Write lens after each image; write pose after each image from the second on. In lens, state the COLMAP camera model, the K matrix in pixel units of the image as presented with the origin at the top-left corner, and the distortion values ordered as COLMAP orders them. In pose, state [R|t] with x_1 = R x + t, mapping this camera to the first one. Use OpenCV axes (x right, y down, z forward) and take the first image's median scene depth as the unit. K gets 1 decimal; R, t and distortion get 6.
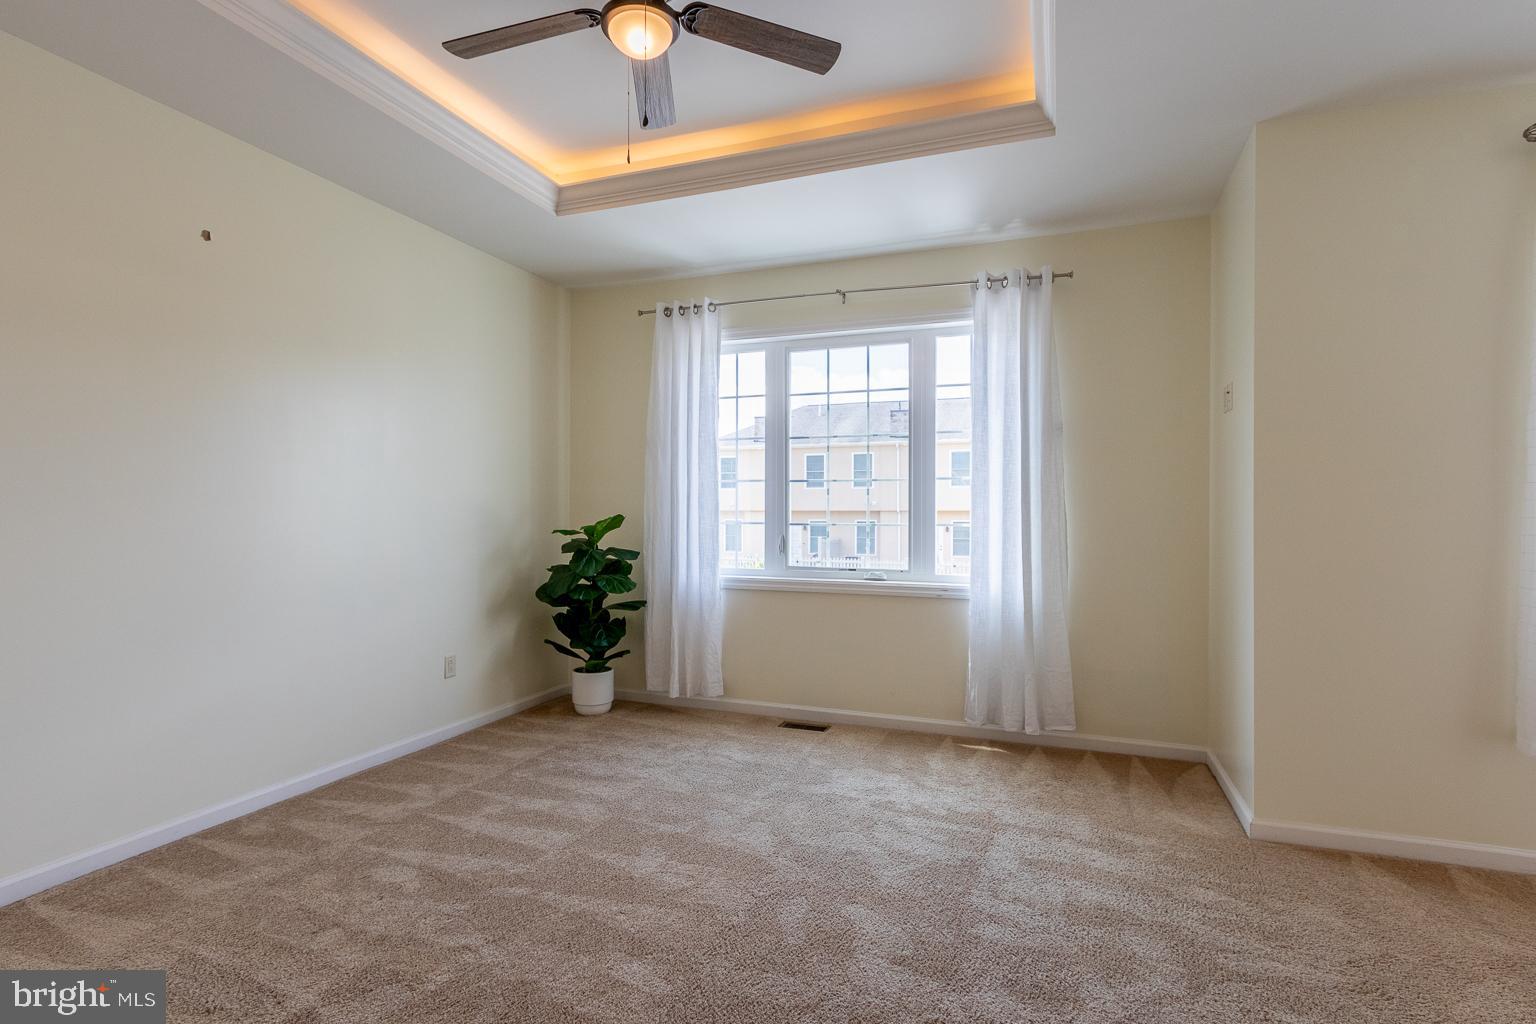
lens RADIAL K [[734.0, 0, 782.5], [0, 734.0, 517.1], [0, 0, 1]] dist [0.000865, 0.000620]
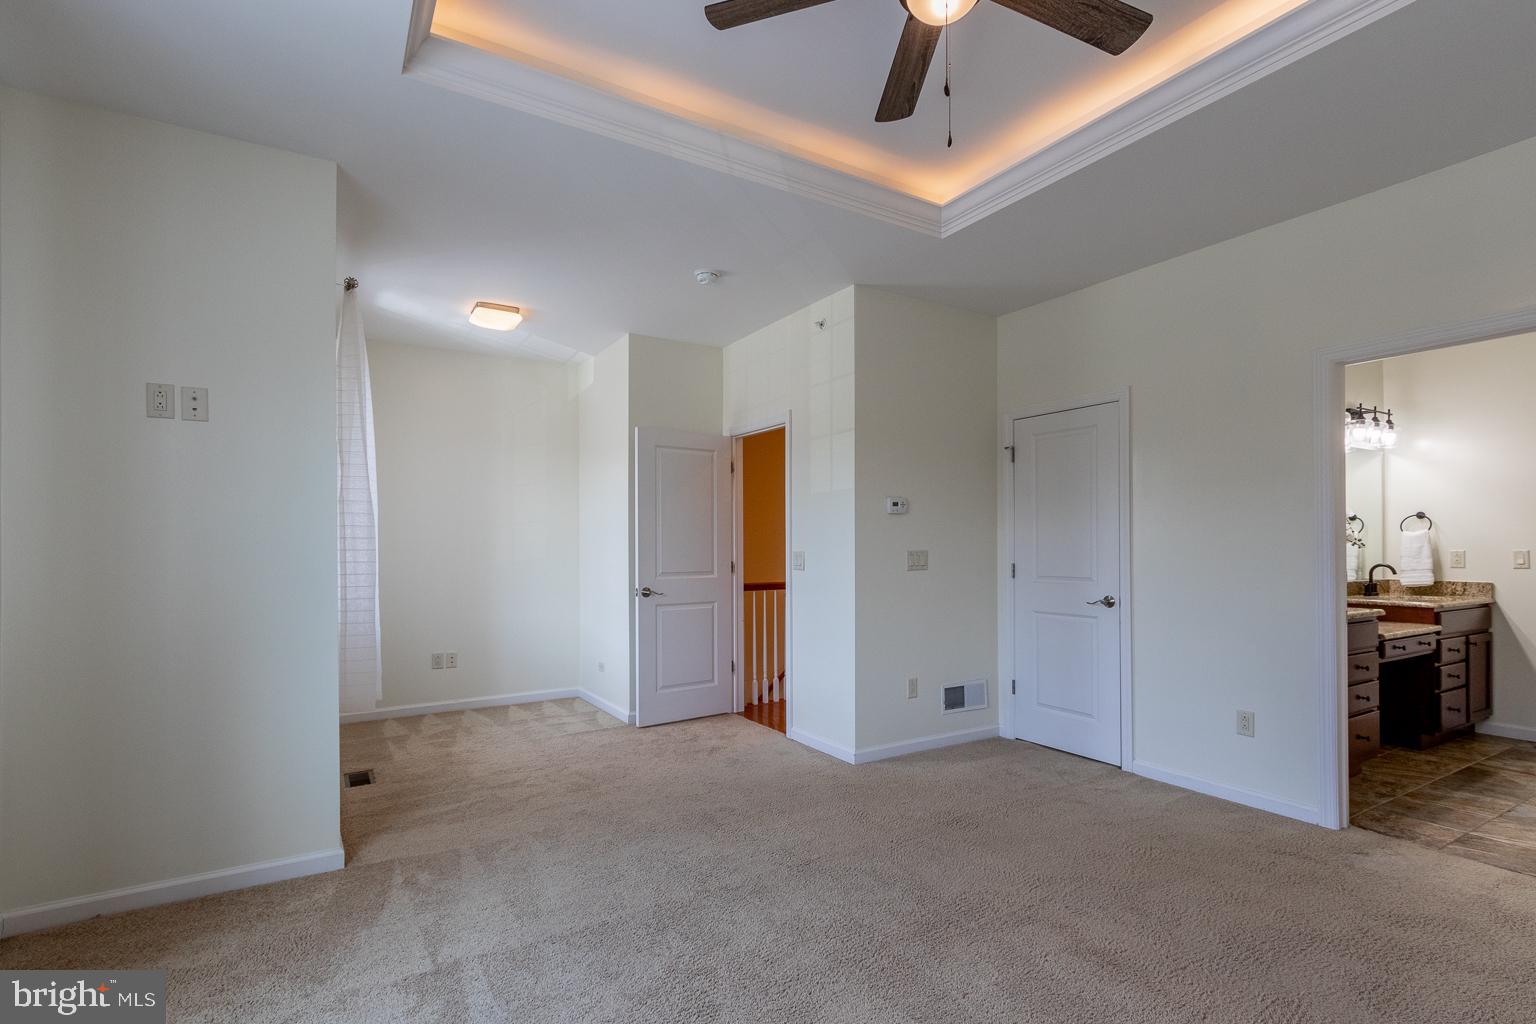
lens RADIAL K [[717.5, 0, 761.2], [0, 717.5, 544.0], [0, 0, 1]] dist [0.002645, 0.000877]
pose [[-0.776727, -0.002065, 0.629834, -0.292837], [-0.003071, 0.999995, -0.000509, -0.009243], [-0.629830, -0.002329, -0.776729, 0.936960]]
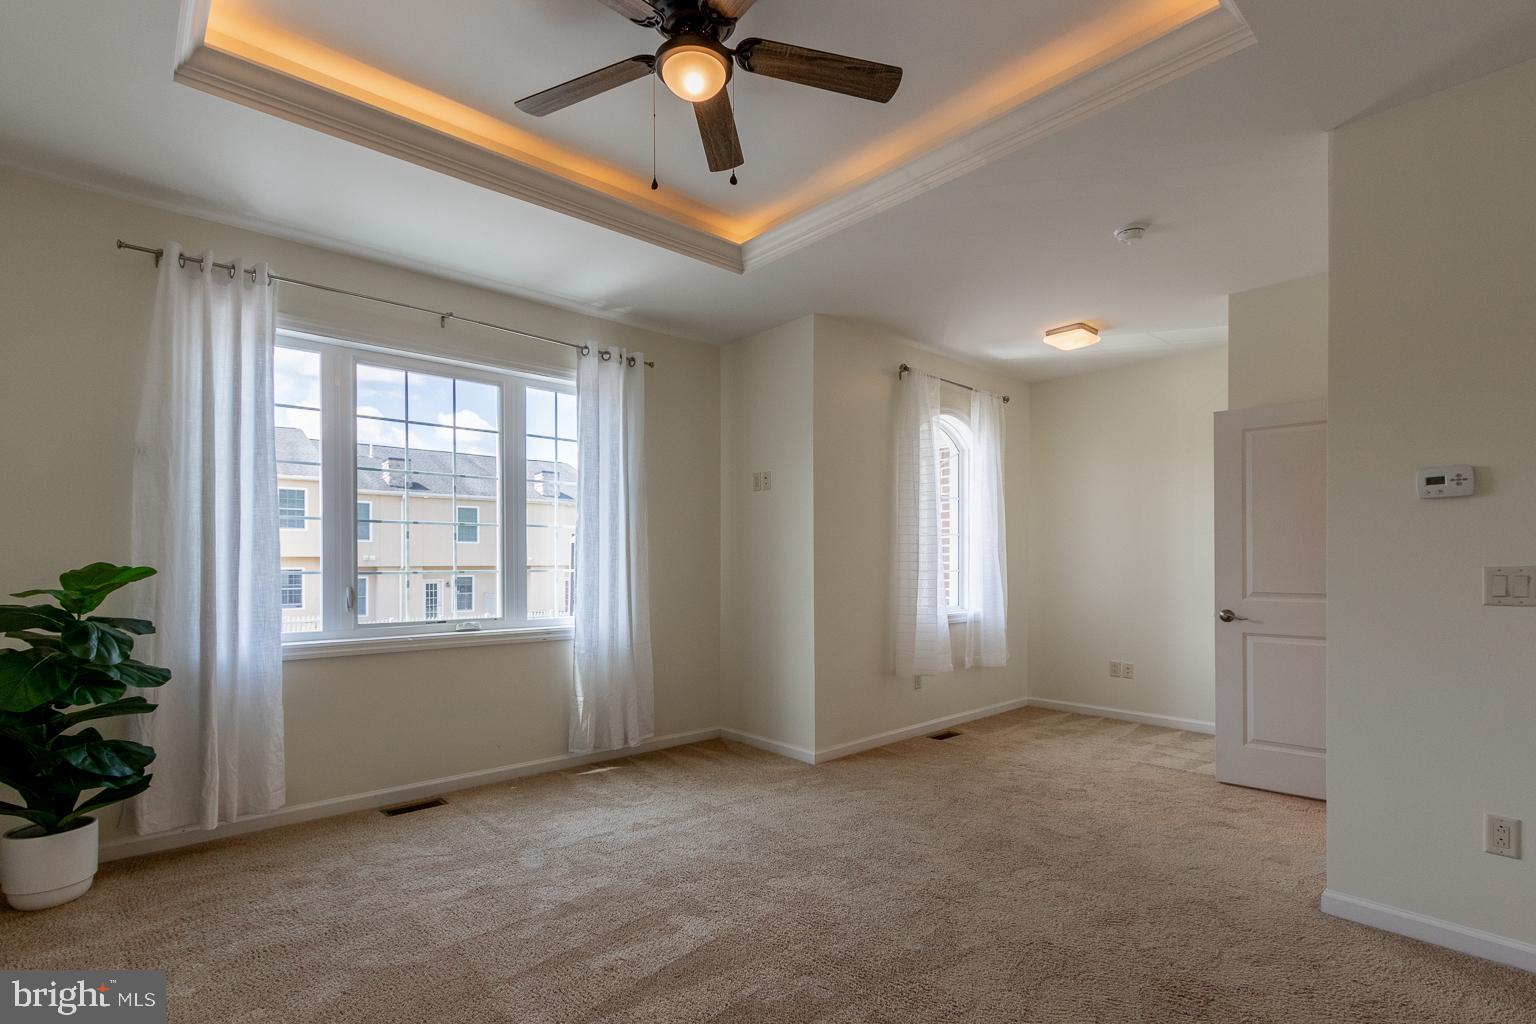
lens RADIAL K [[730.8, 0, 769.1], [0, 730.8, 560.1], [0, 0, 1]] dist [0.002838, 0.000487]
pose [[0.470166, -0.005805, 0.882559, -0.533965], [0.001636, 0.999982, 0.005706, -0.009814], [-0.882576, -0.001239, 0.470167, 0.228080]]
